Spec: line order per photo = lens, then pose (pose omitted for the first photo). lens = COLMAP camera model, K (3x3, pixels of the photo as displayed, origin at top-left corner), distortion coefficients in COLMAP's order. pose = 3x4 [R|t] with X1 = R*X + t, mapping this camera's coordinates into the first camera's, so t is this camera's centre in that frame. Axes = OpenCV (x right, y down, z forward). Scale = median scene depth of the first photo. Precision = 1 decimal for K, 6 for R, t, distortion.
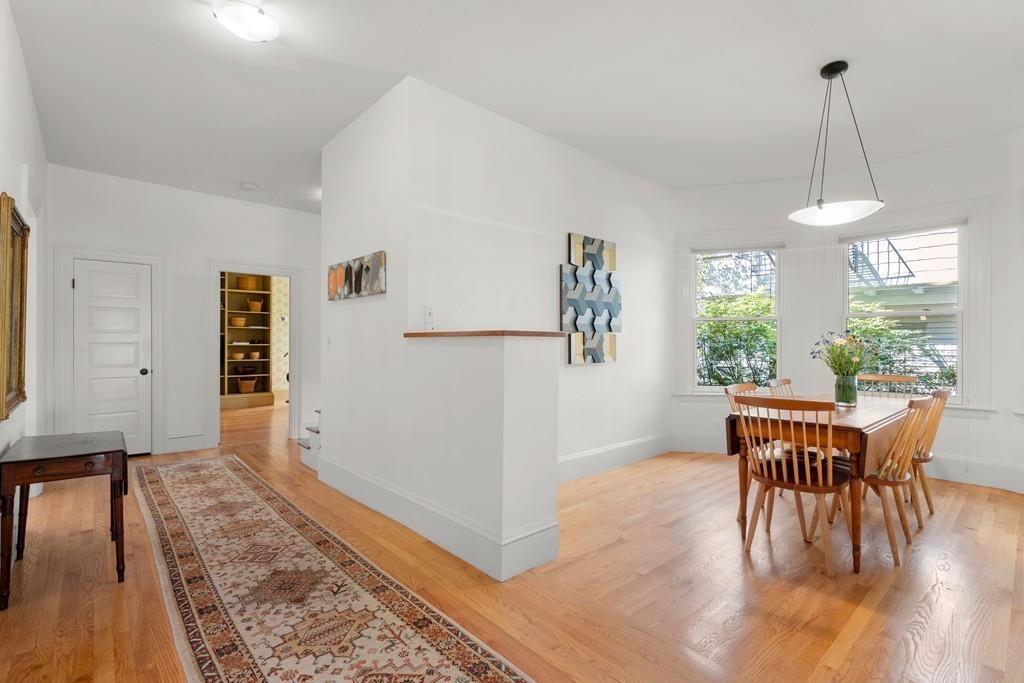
lens RADIAL K [[463.8, 0, 510.6], [0, 463.8, 345.1], [0, 0, 1]] dist [0.000901, 0.001058]
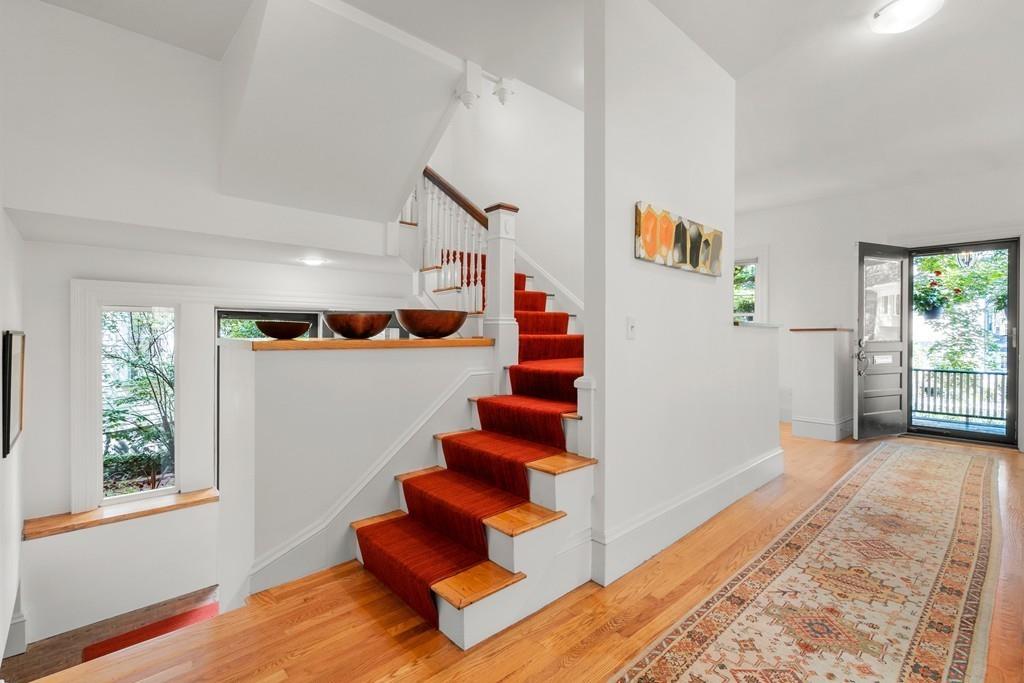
lens RADIAL K [[463.8, 0, 510.5], [0, 463.8, 337.1], [0, 0, 1]] dist [0.000901, 0.001058]
pose [[-0.009214, -0.008224, 0.999924, -1.399043], [0.001599, 0.999965, 0.008239, 0.001264], [-0.999956, 0.001675, -0.009200, 1.656843]]
